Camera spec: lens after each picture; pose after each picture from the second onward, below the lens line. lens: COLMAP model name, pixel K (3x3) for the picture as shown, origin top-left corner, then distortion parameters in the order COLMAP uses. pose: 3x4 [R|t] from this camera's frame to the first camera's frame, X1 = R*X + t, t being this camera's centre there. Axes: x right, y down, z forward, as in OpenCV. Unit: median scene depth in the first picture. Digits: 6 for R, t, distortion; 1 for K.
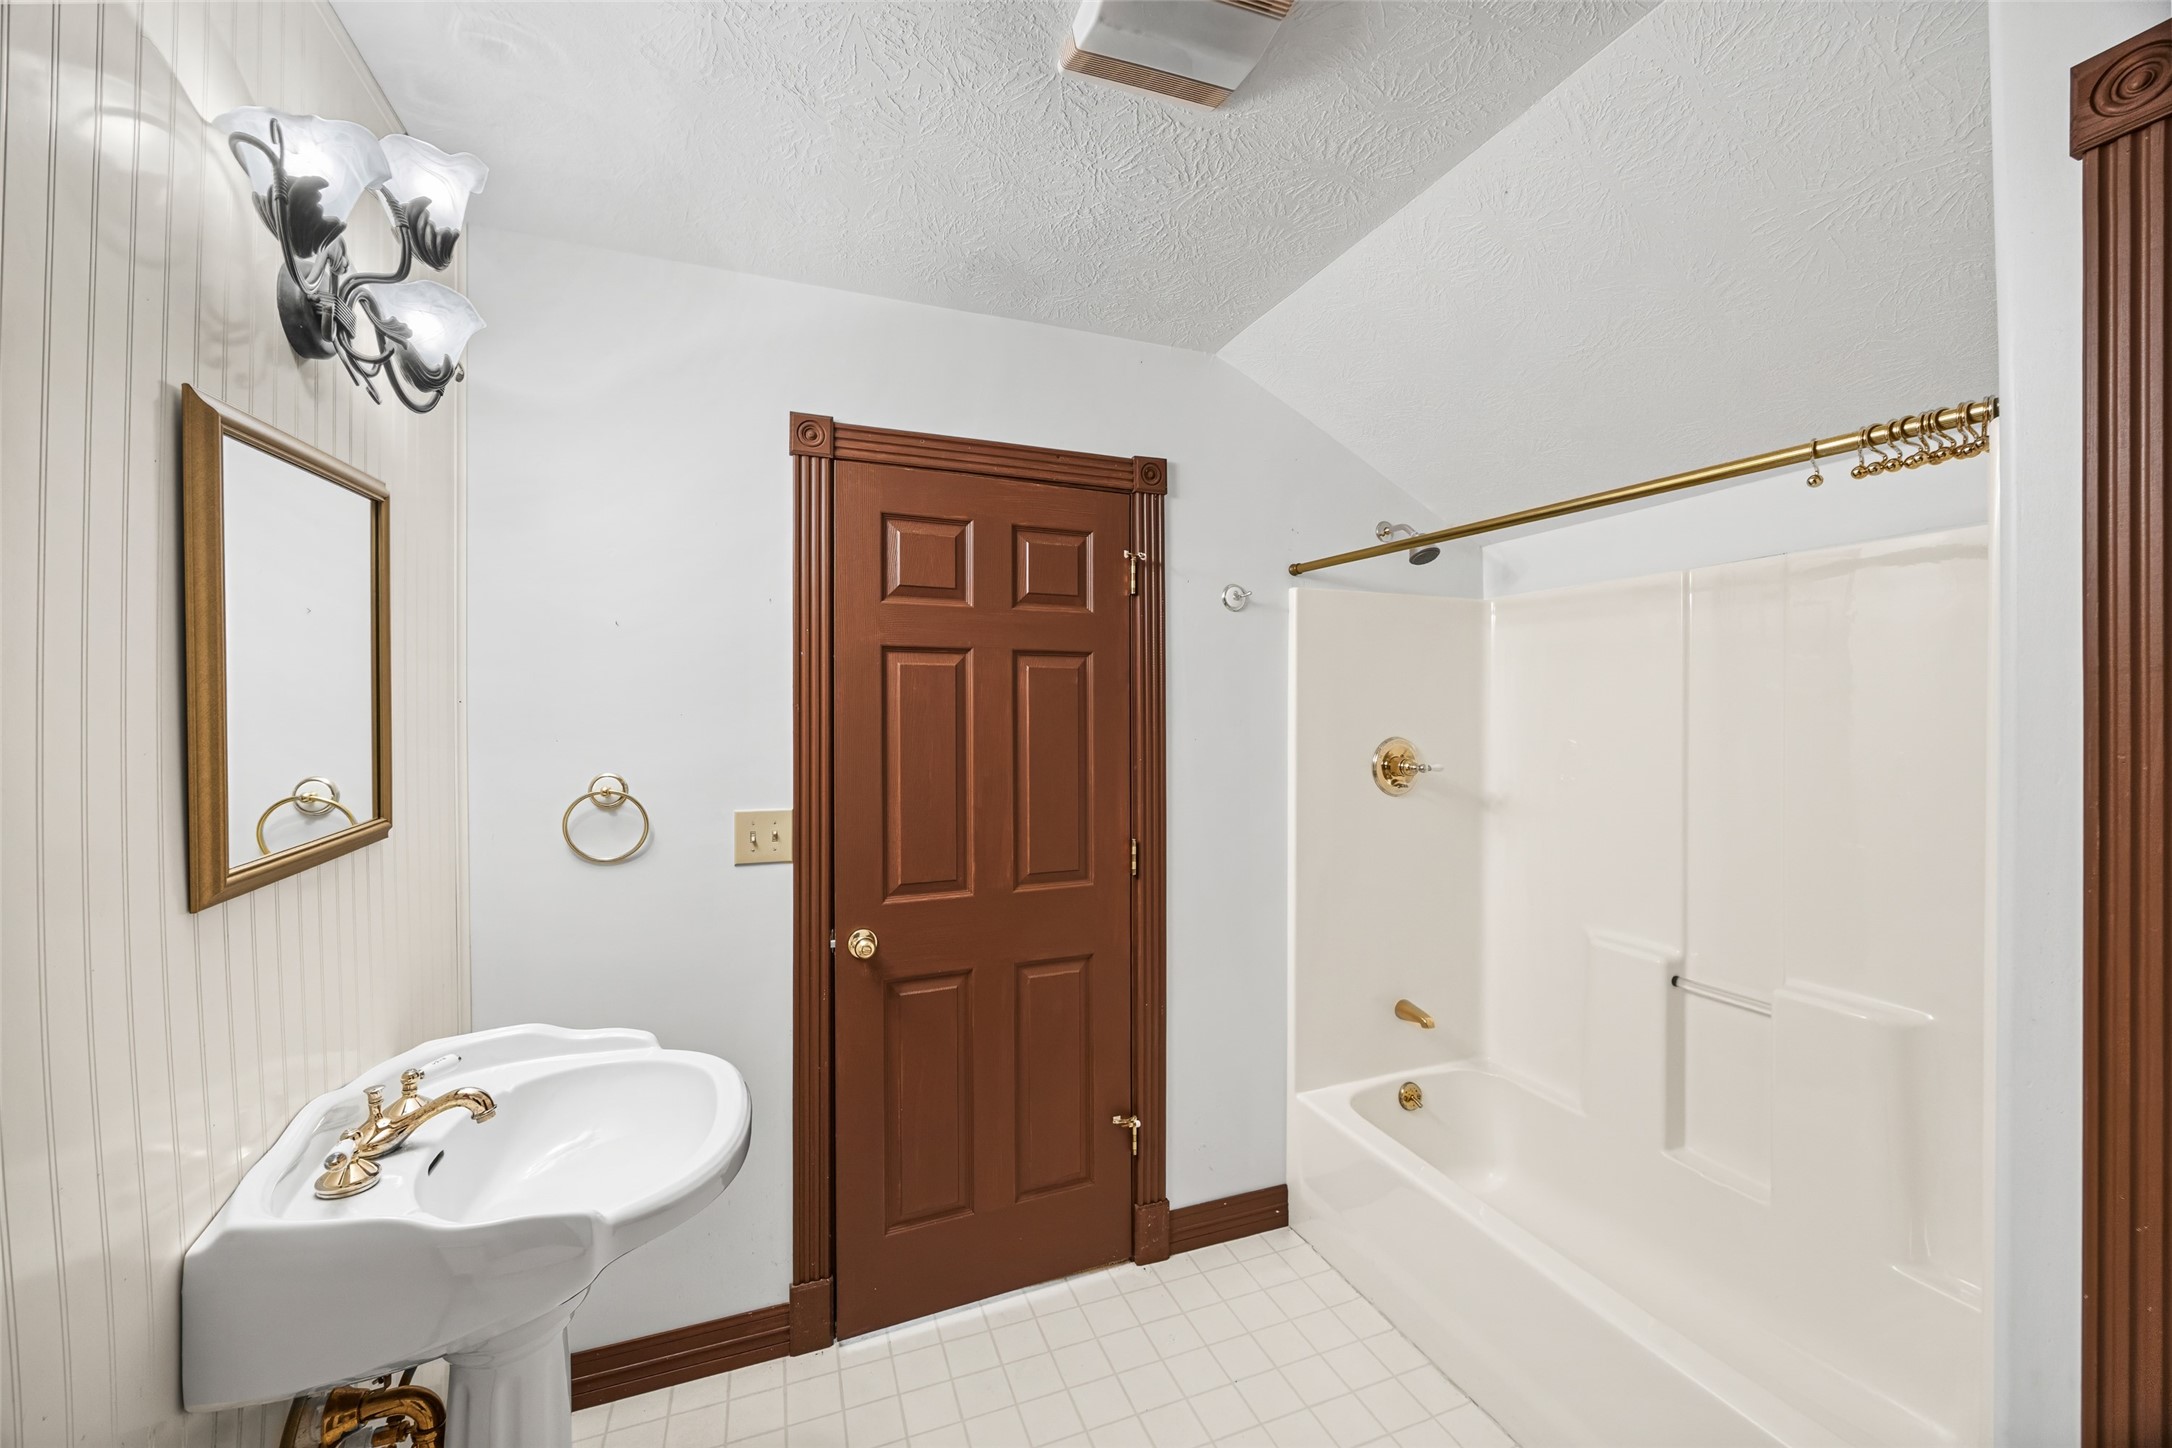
lens RADIAL K [[841.1, 0, 1077.9], [0, 841.1, 729.0], [0, 0, 1]] dist [0.015783, -0.000243]
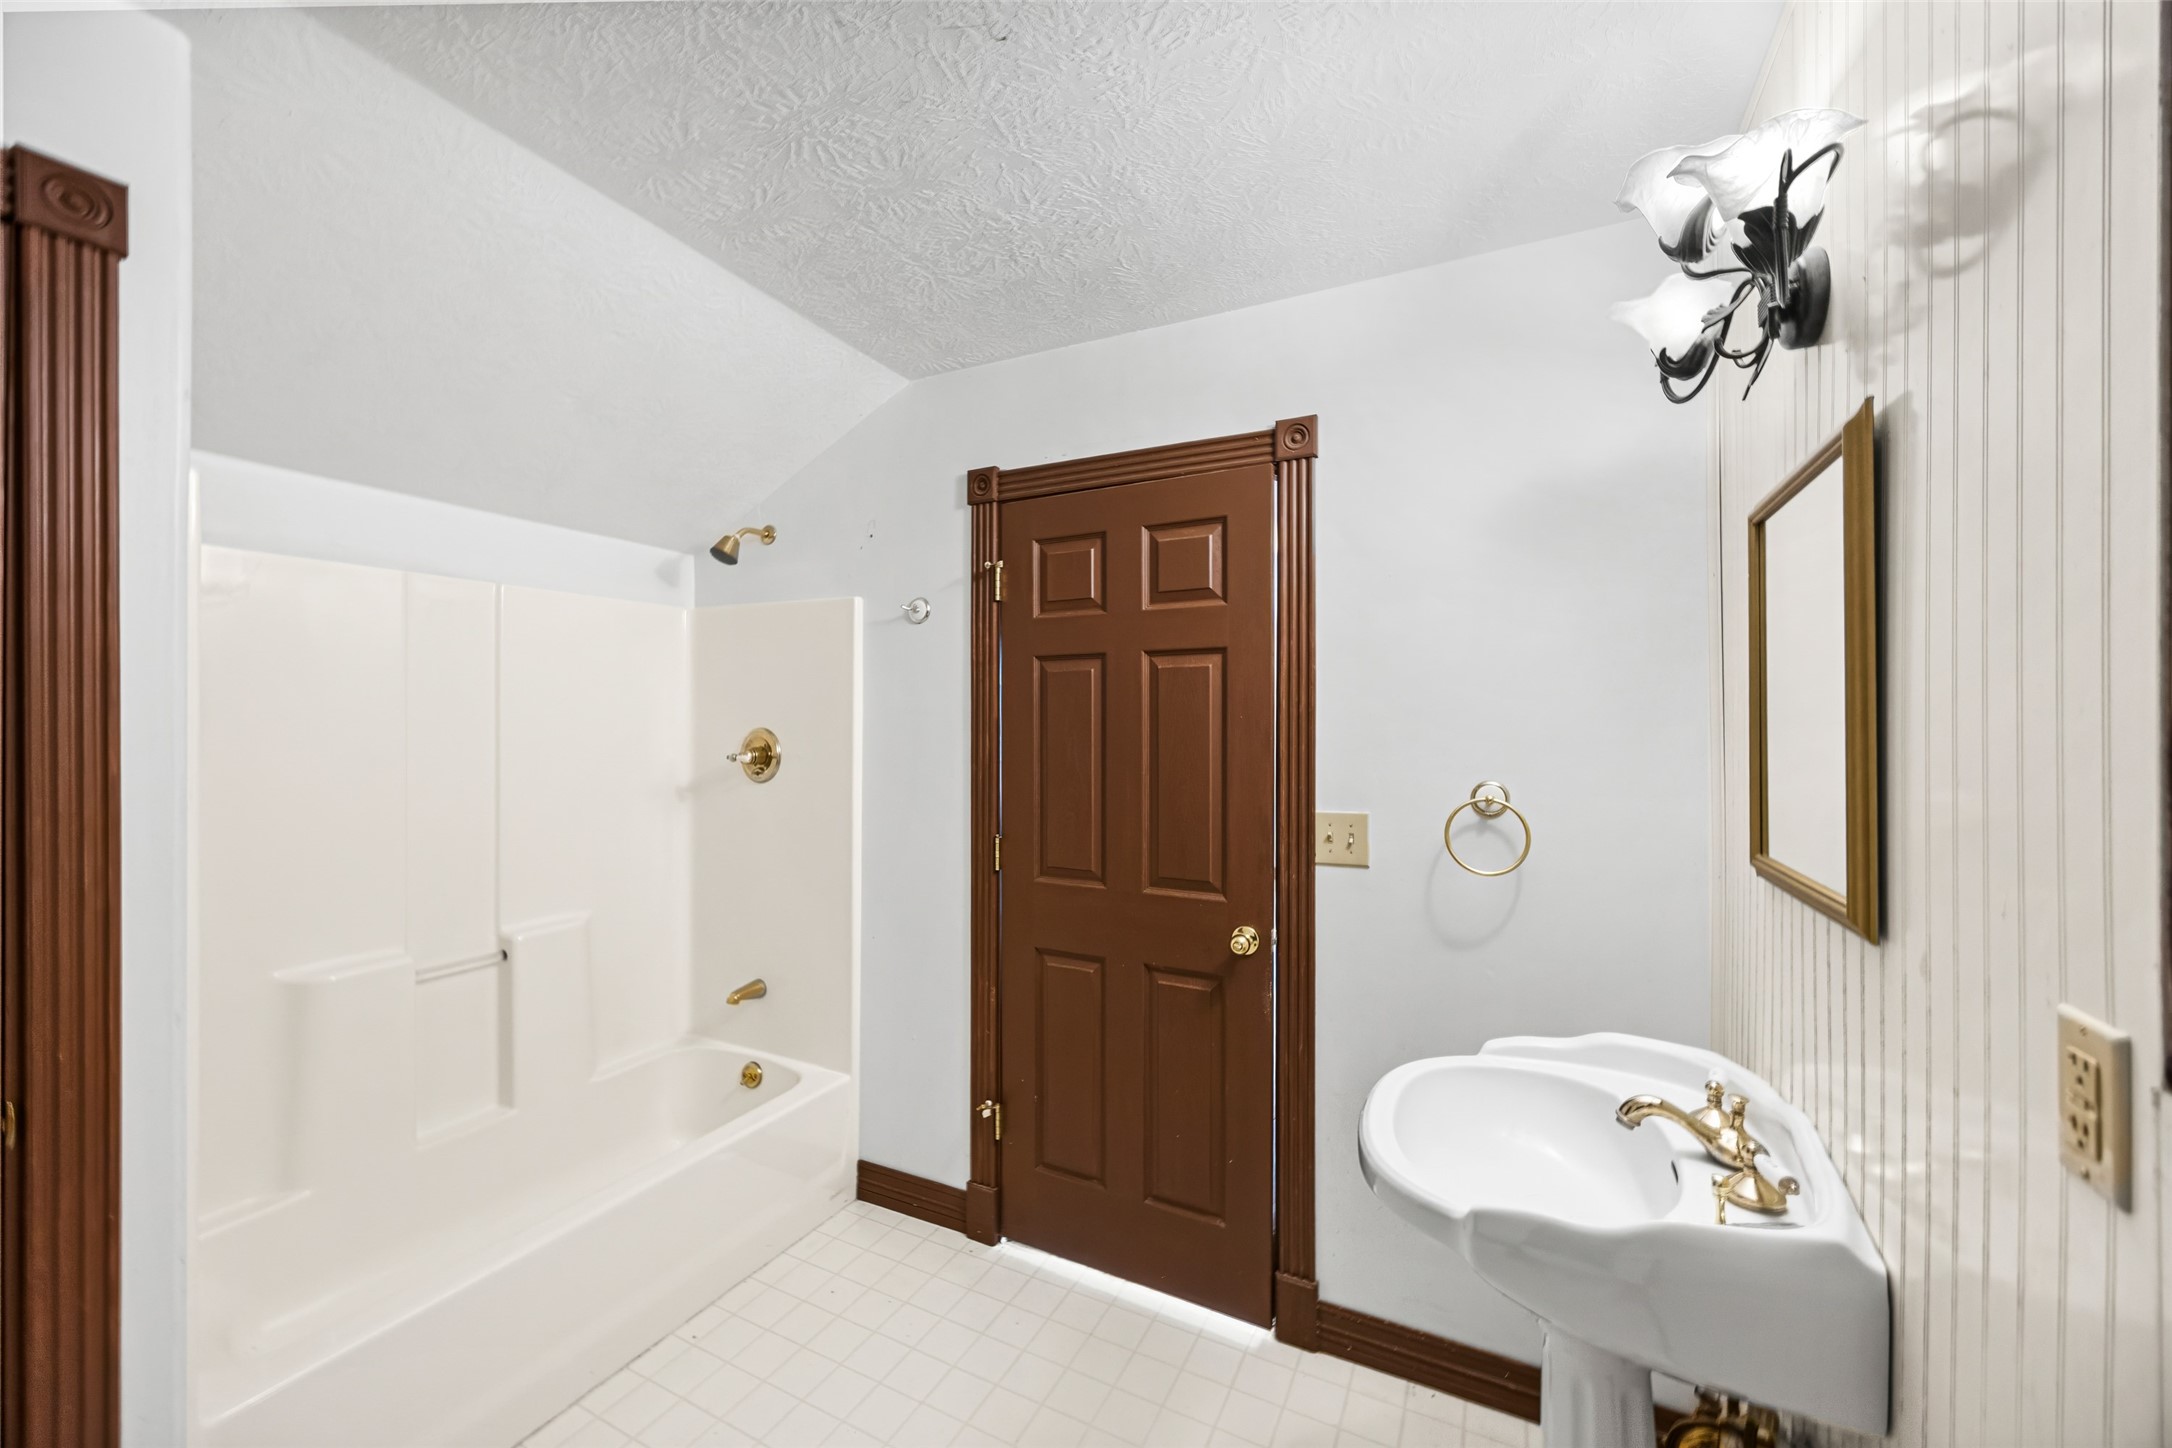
lens RADIAL K [[841.1, 0, 1077.9], [0, 841.1, 729.0], [0, 0, 1]] dist [0.015783, -0.000243]
pose [[0.669135, -0.001105, -0.743140, 0.653622], [-0.006005, 0.999958, -0.006894, 0.008099], [0.743117, 0.009076, 0.669100, 0.277377]]
